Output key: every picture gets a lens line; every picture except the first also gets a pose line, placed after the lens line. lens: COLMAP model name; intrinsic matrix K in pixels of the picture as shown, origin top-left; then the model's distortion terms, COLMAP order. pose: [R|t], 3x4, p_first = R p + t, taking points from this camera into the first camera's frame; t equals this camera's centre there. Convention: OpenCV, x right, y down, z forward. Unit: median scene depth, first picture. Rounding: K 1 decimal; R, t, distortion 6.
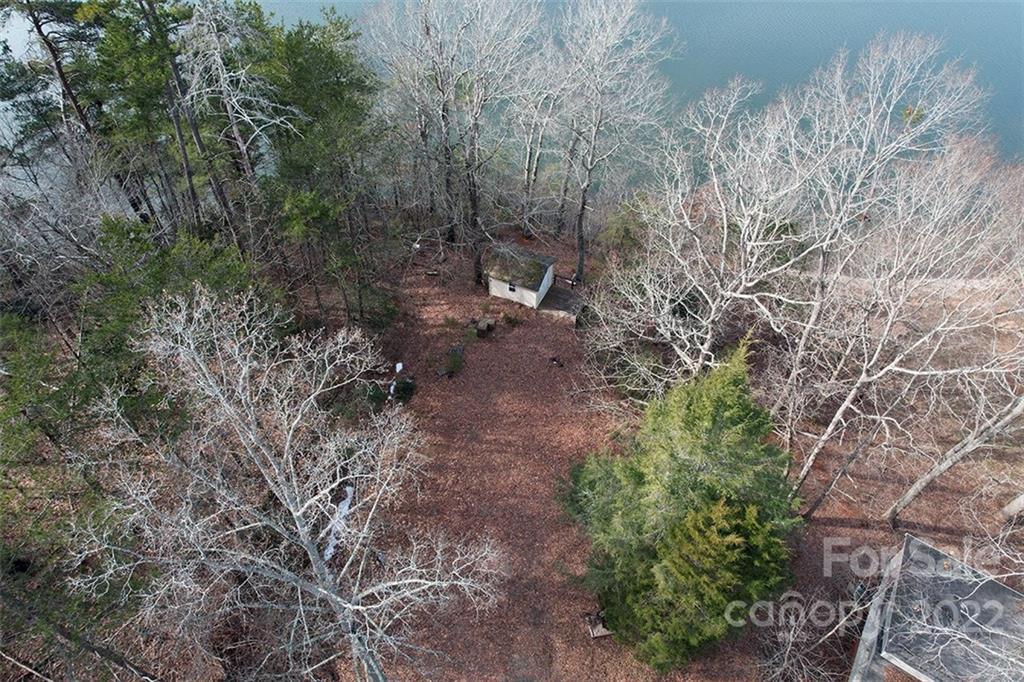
lens RADIAL K [[657.0, 0, 511.6], [0, 657.0, 334.3], [0, 0, 1]] dist [-0.025930, 0.014528]
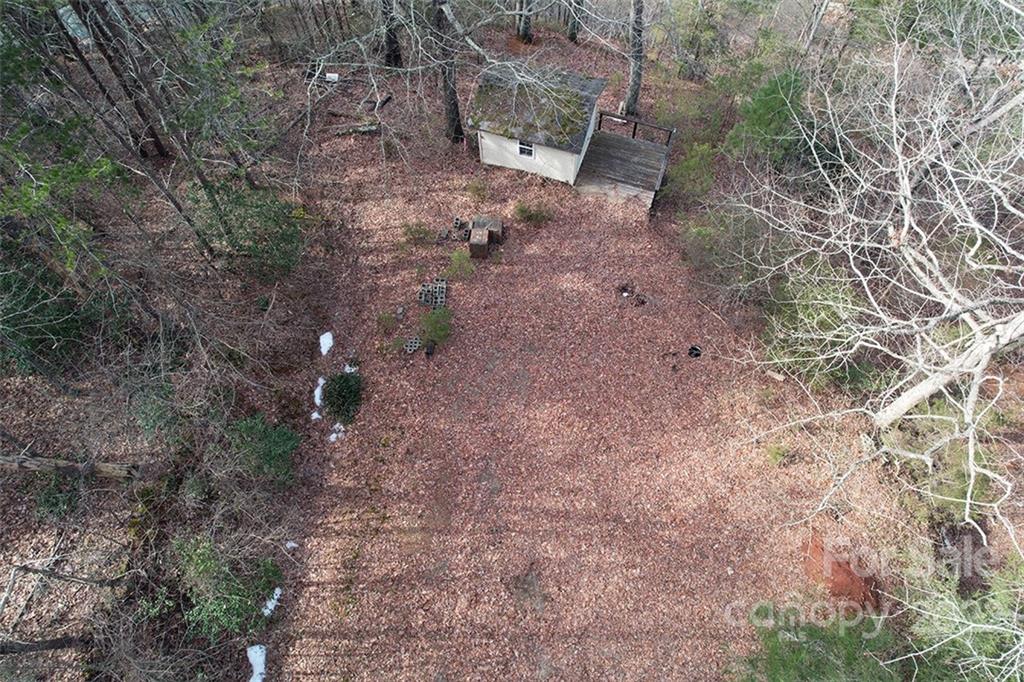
lens RADIAL K [[657.0, 0, 513.4], [0, 657.0, 339.5], [0, 0, 1]] dist [-0.025930, 0.014528]
pose [[0.994149, -0.104061, 0.028965, -0.041957], [0.091722, 0.954885, 0.282455, -0.078708], [-0.057051, -0.278146, 0.958843, 0.494903]]
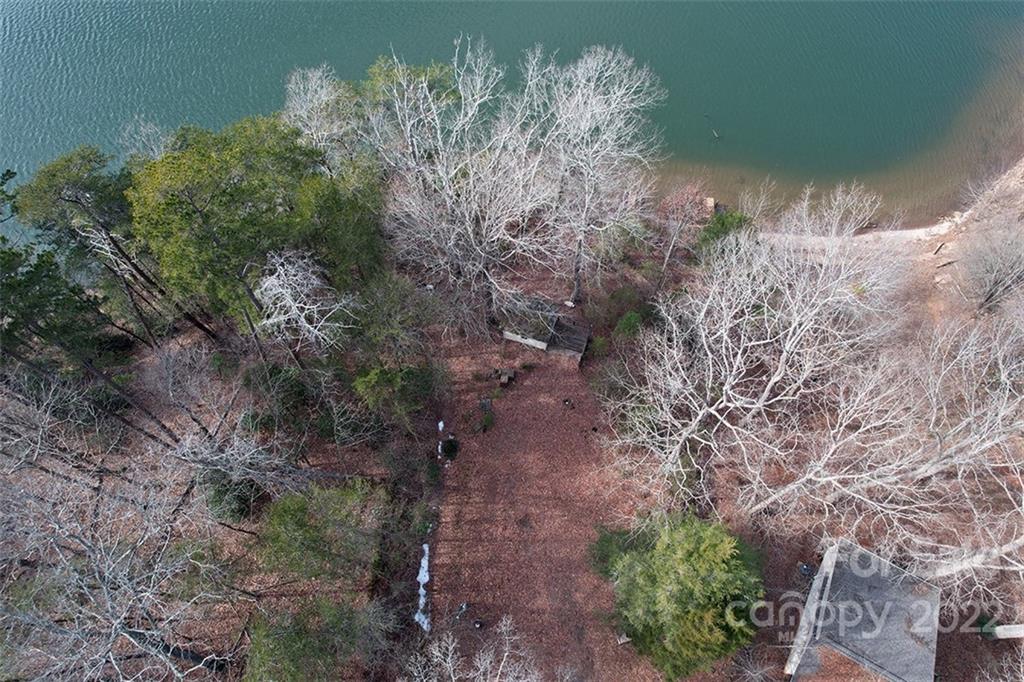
lens RADIAL K [[657.0, 0, 510.6], [0, 657.0, 339.7], [0, 0, 1]] dist [-0.025930, 0.014528]
pose [[0.994417, -0.101600, 0.028492, -0.060687], [0.089225, 0.953771, 0.286984, -0.423848], [-0.056332, -0.282839, 0.957512, -0.116892]]
